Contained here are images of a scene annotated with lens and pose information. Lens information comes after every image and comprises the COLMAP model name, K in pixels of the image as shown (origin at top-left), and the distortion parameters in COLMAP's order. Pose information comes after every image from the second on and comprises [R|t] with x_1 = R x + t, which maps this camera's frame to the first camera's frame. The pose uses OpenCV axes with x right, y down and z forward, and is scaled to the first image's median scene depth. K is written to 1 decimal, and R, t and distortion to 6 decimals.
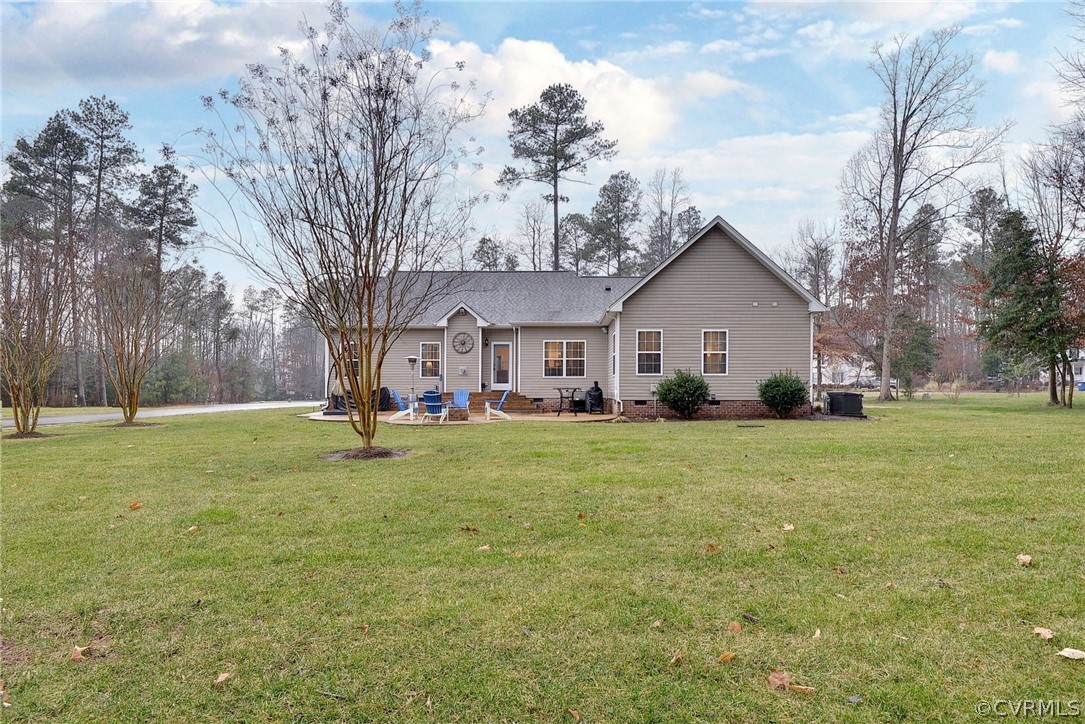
lens RADIAL K [[558.5, 0, 544.5], [0, 558.5, 367.5], [0, 0, 1]] dist [-0.026363, -0.000274]
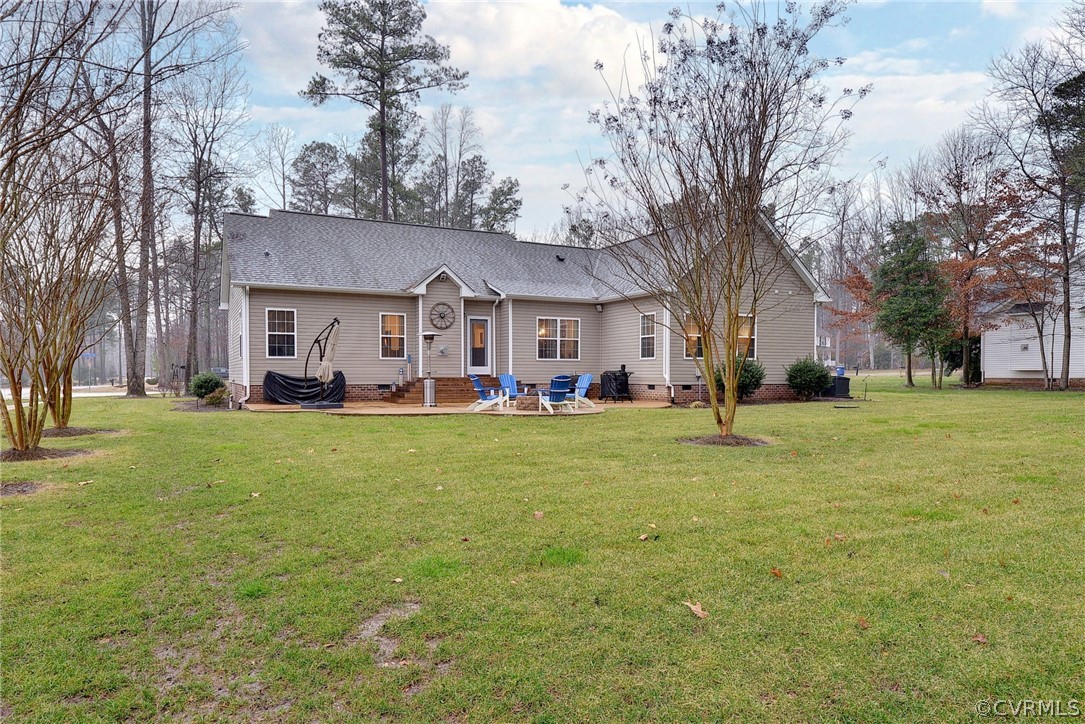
lens RADIAL K [[709.0, 0, 534.1], [0, 709.0, 362.0], [0, 0, 1]] dist [-0.023503, 0.000145]
pose [[0.884329, 0.007445, 0.466805, -0.260749], [-0.017877, 0.999680, 0.017923, 0.000836], [-0.466522, -0.024195, 0.884179, 0.018156]]
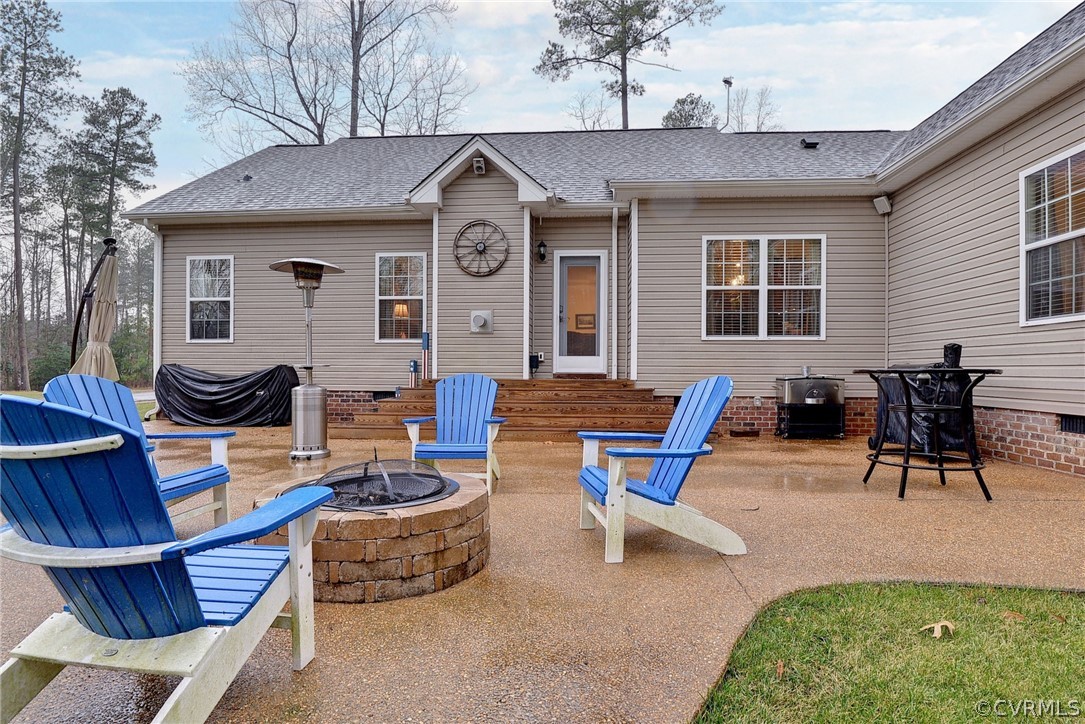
lens RADIAL K [[558.5, 0, 534.9], [0, 558.5, 370.0], [0, 0, 1]] dist [-0.026363, -0.000274]
pose [[0.997887, 0.004882, -0.064794, -0.043651], [-0.002430, 0.999280, 0.037873, 0.012271], [0.064933, -0.037636, 0.997180, 0.320933]]
